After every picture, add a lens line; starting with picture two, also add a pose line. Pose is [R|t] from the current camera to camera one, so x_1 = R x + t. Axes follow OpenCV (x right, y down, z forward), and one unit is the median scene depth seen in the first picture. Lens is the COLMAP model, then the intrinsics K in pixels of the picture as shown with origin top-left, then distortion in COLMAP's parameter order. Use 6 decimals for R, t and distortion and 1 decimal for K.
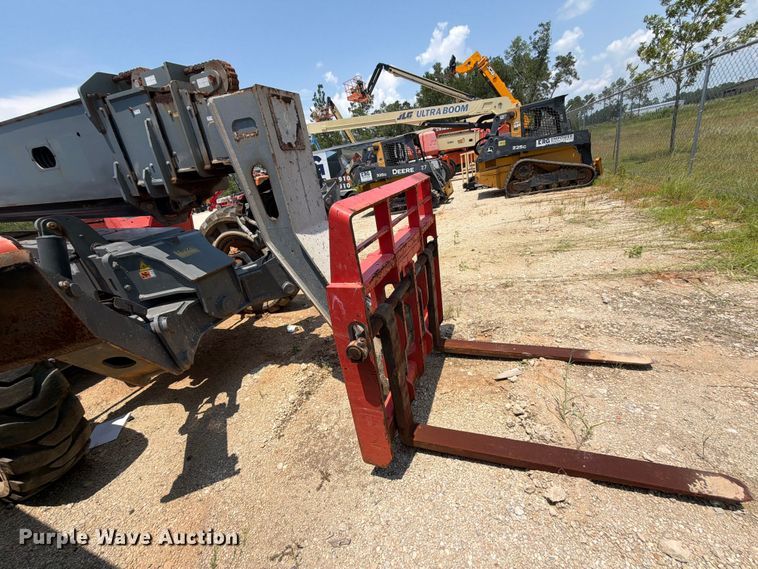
lens RADIAL K [[301.7, 0, 377.6], [0, 301.7, 284.1], [0, 0, 1]] dist [0.000961, -0.000178]
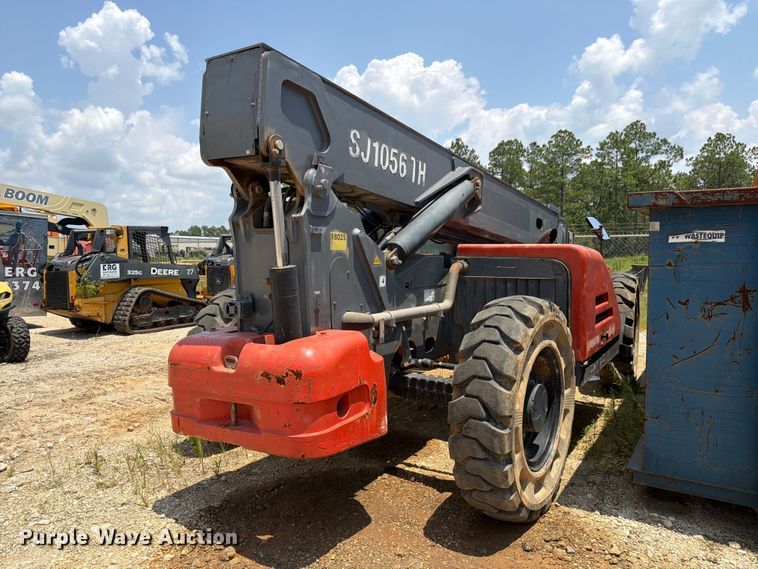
lens RADIAL K [[529.1, 0, 377.0], [0, 529.1, 286.7], [0, 0, 1]] dist [0.079403, -0.116255]
pose [[0.191169, 0.129651, 0.972957, -4.020176], [0.320043, 0.928834, -0.186655, 0.198605], [-0.927915, 0.347071, 0.136070, 1.465238]]
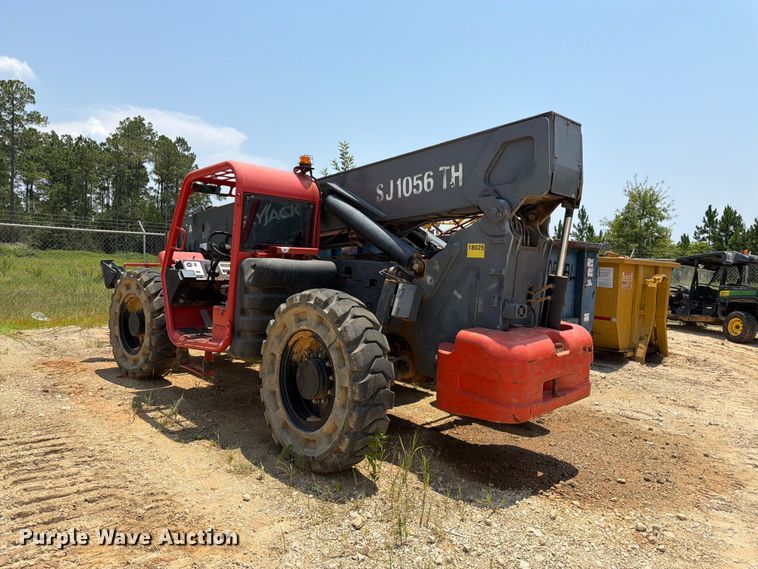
lens RADIAL K [[526.9, 0, 377.2], [0, 526.9, 293.5], [0, 0, 1]] dist [0.019969, -0.000579]
pose [[-0.895995, 0.128070, 0.425195, -3.036912], [0.278695, 0.907632, 0.313901, -0.845716], [-0.345719, 0.399753, -0.848926, 3.616580]]
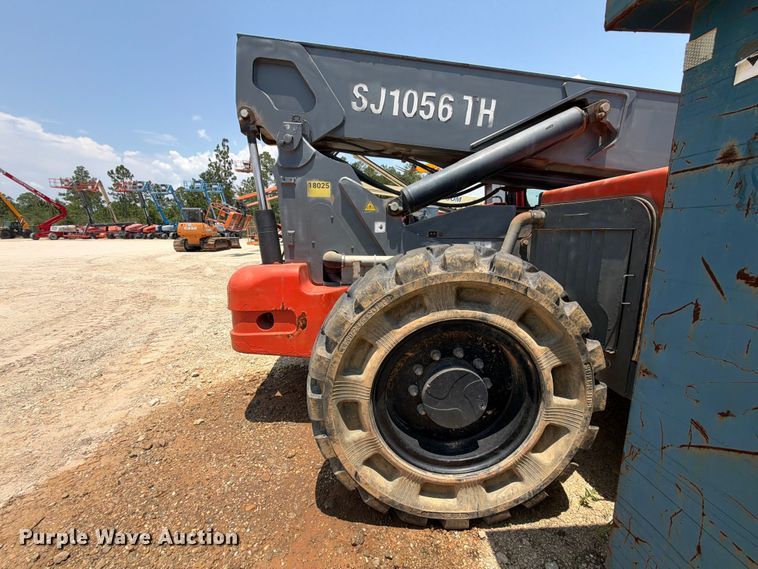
lens RADIAL K [[302.3, 0, 381.4], [0, 302.3, 284.9], [0, 0, 1]] dist [-0.003434, 0.000164]
pose [[0.895064, 0.129727, 0.426651, -2.871691], [-0.026935, 0.970731, -0.238653, 0.299588], [-0.445123, 0.202118, 0.872361, 0.861690]]
